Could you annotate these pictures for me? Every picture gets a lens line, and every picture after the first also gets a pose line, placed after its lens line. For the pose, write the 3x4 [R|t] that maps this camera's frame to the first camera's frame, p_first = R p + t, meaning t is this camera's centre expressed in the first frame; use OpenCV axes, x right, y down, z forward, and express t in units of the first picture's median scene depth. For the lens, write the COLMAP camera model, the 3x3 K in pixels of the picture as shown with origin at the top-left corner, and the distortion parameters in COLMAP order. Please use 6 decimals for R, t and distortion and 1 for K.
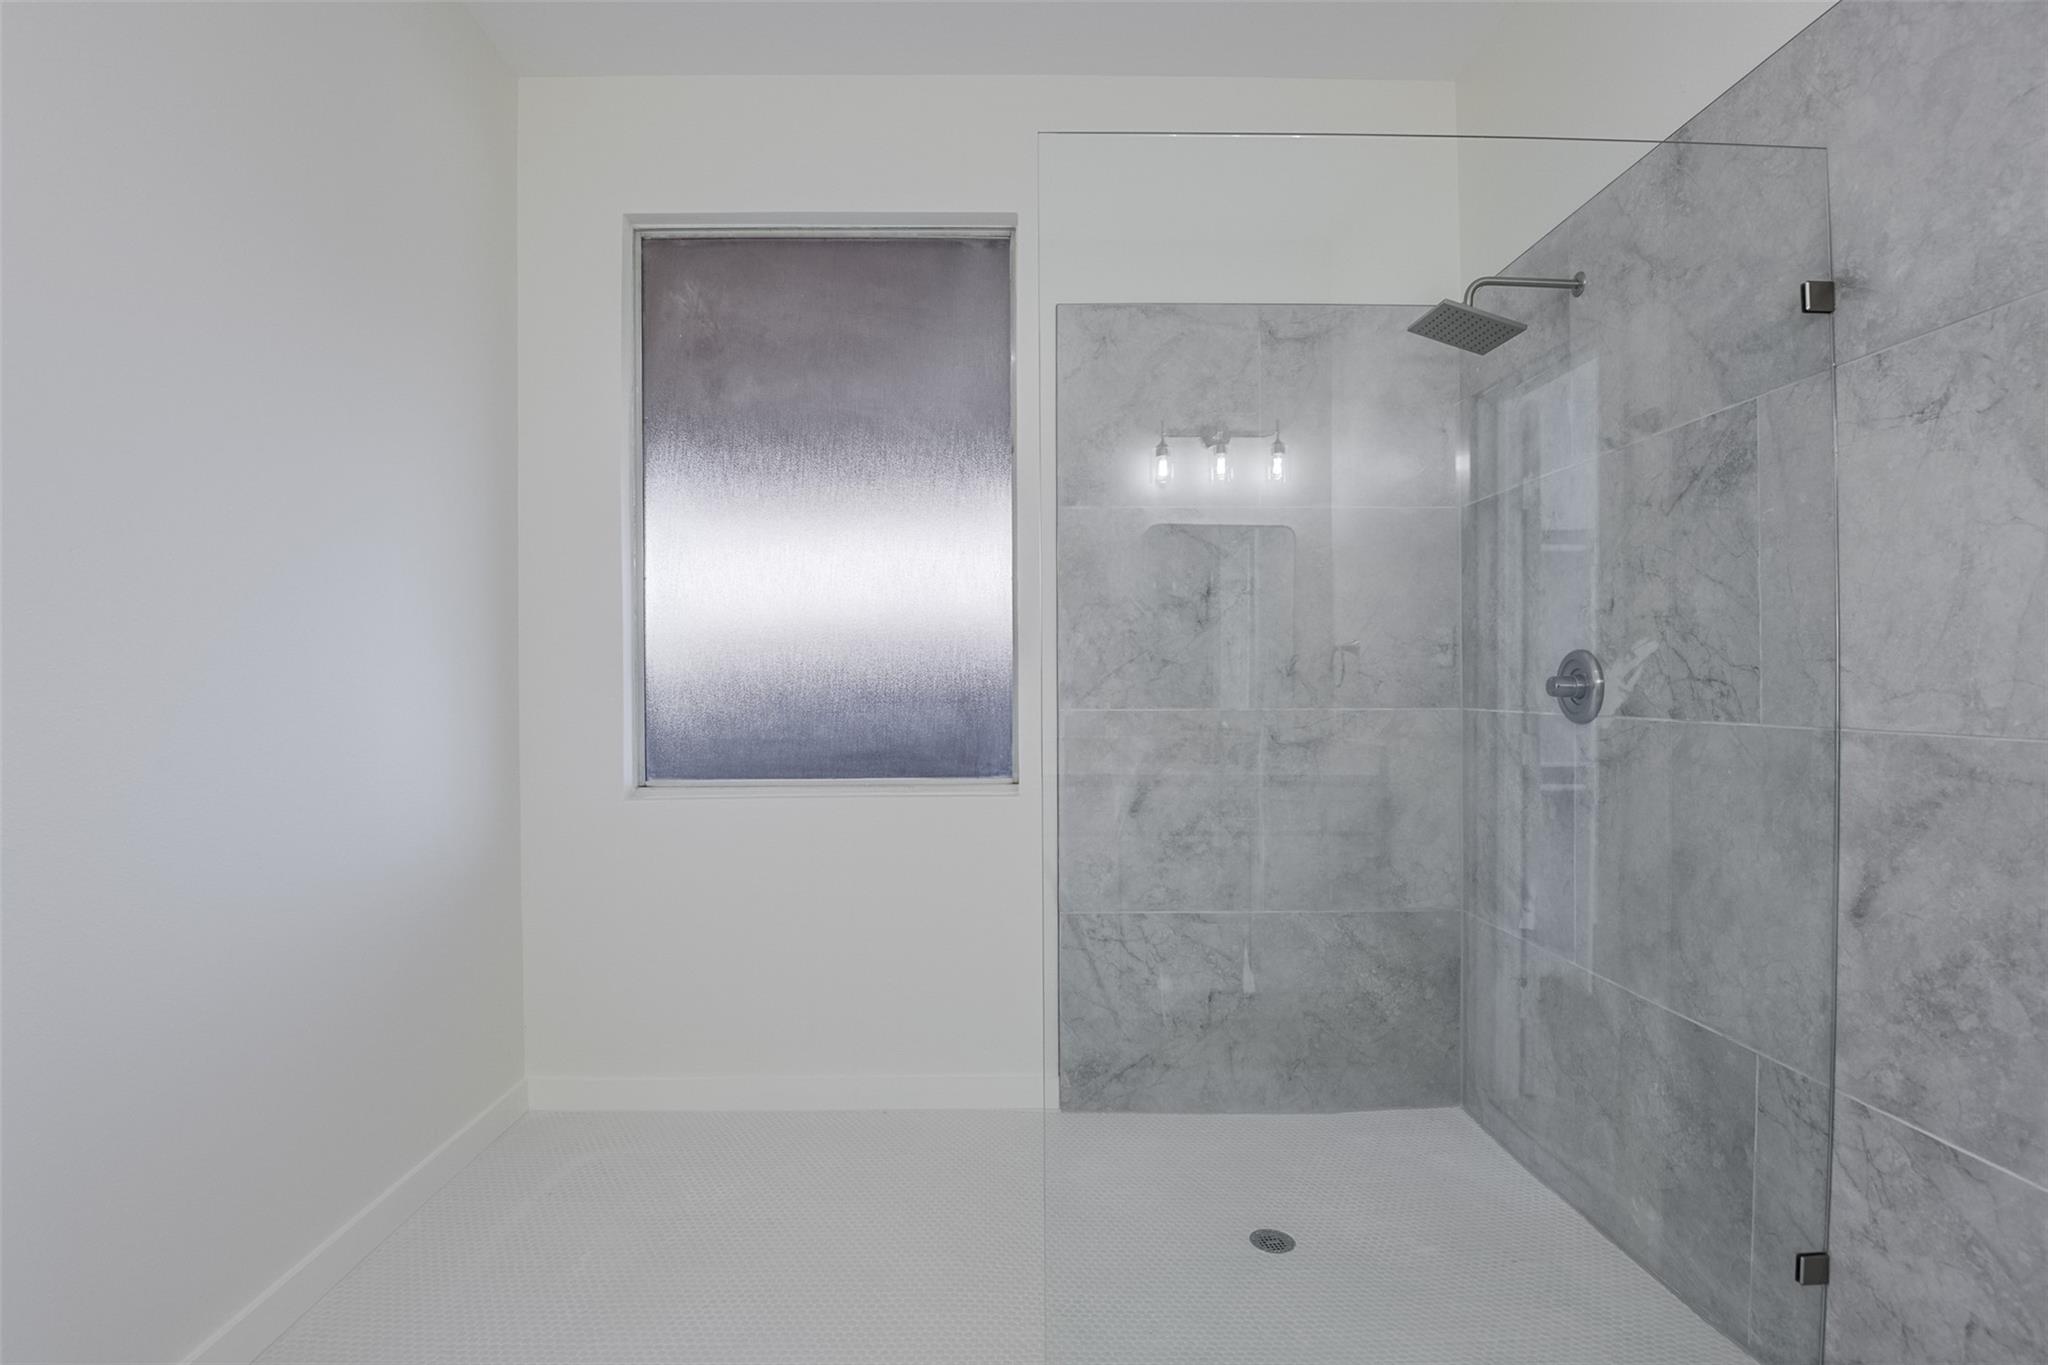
lens RADIAL K [[1027.3, 0, 1024.0], [0, 1027.3, 682.5], [0, 0, 1]] dist [-0.033829, -0.002577]
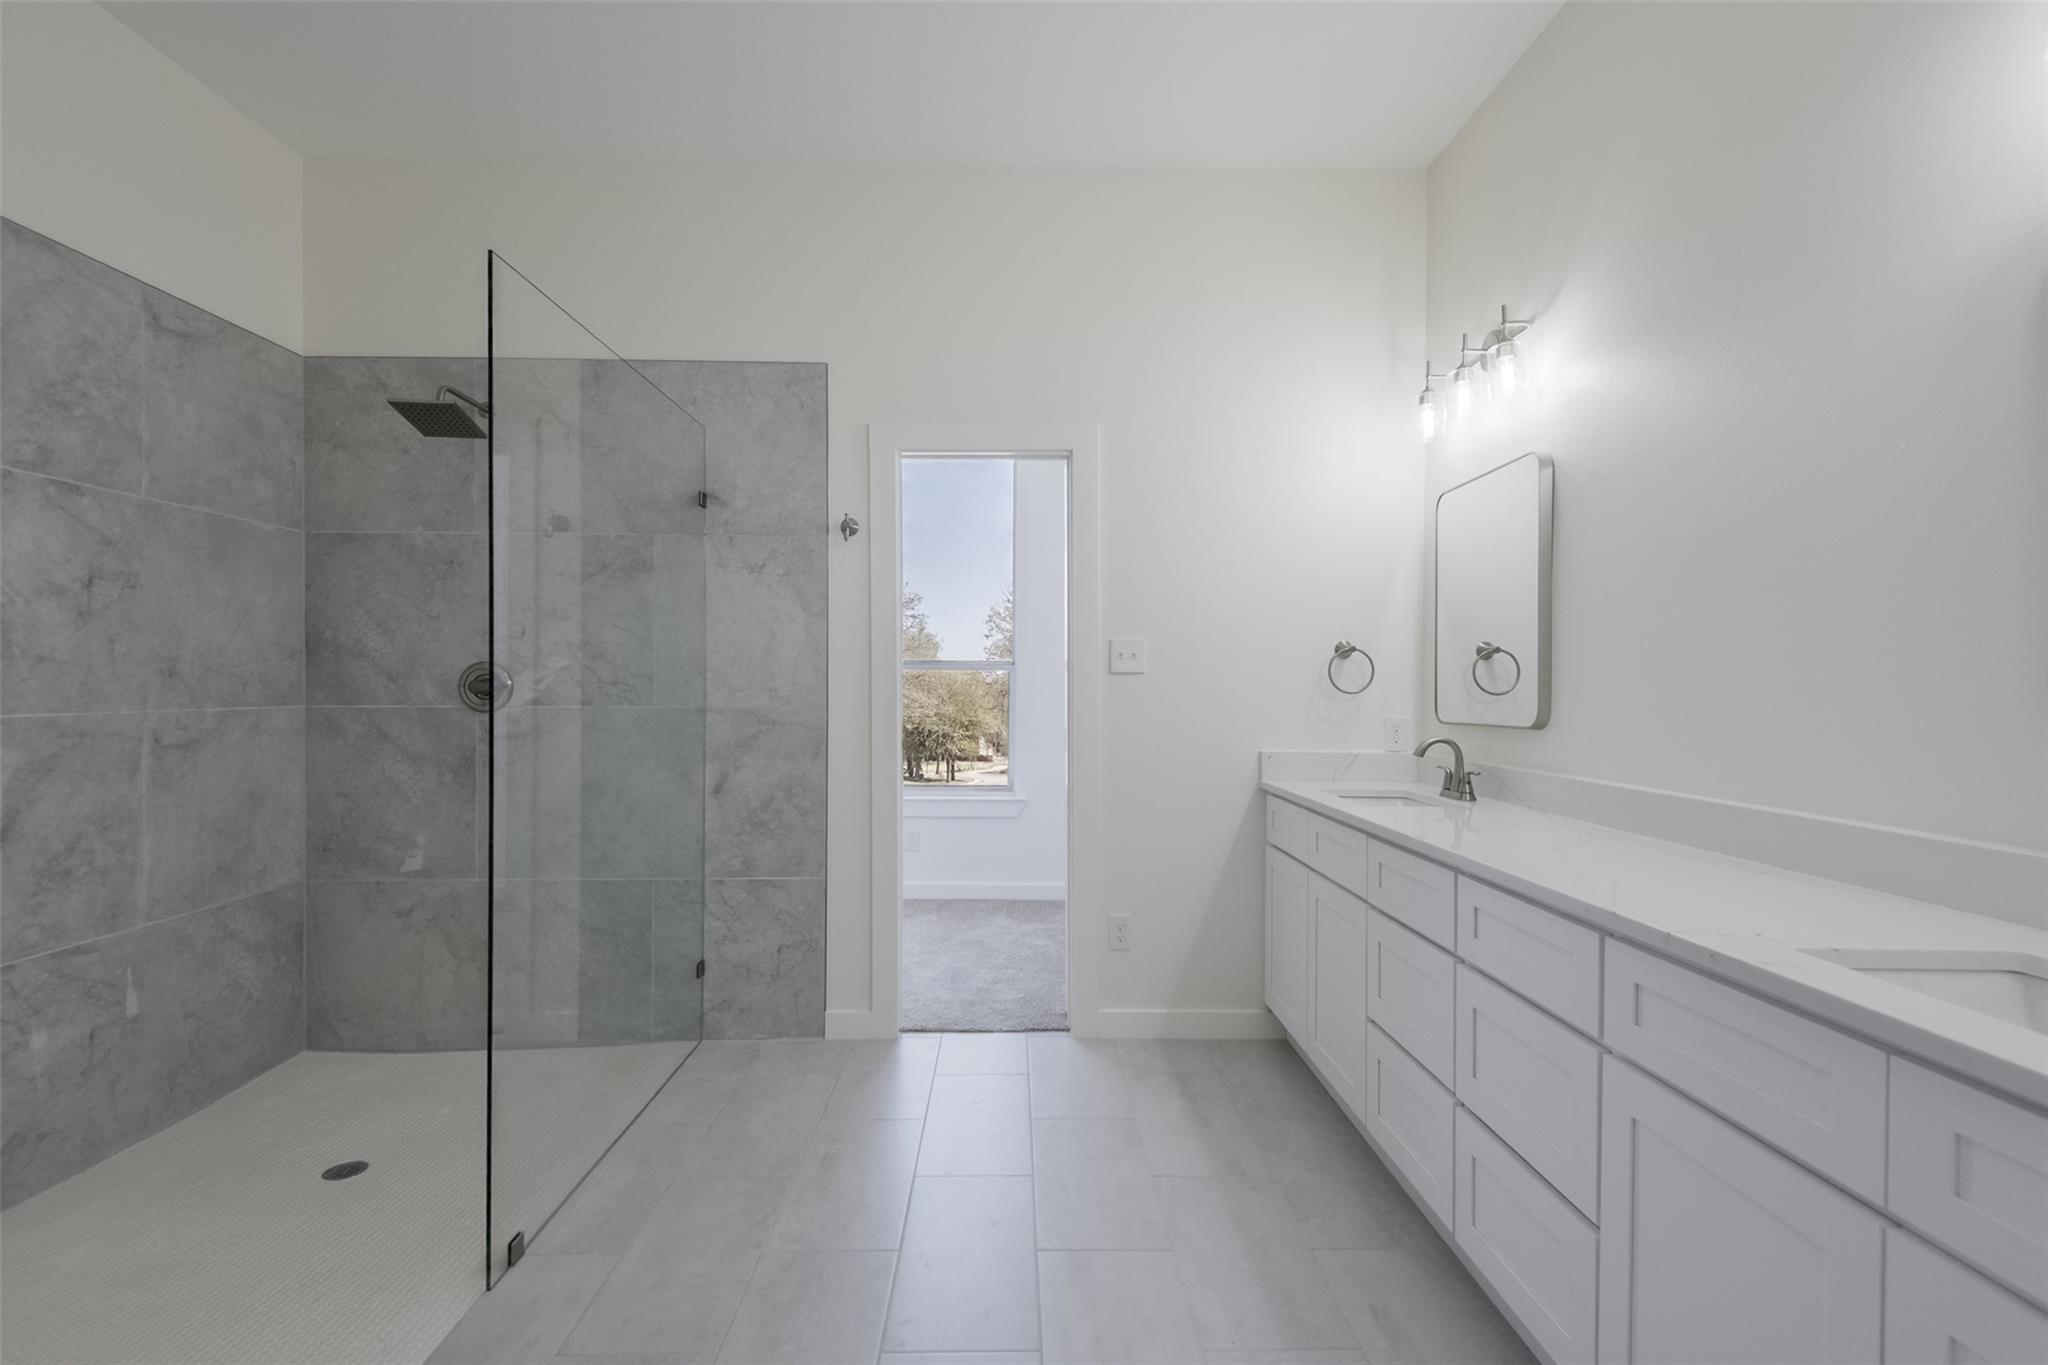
lens RADIAL K [[921.7, 0, 1024.0], [0, 921.7, 682.5], [0, 0, 1]] dist [-0.001556, -0.000539]
pose [[-0.012593, 0.003417, 0.999915, -0.843950], [-0.002412, 0.999991, -0.003447, 0.000365], [-0.999918, -0.002455, -0.012584, 0.263824]]
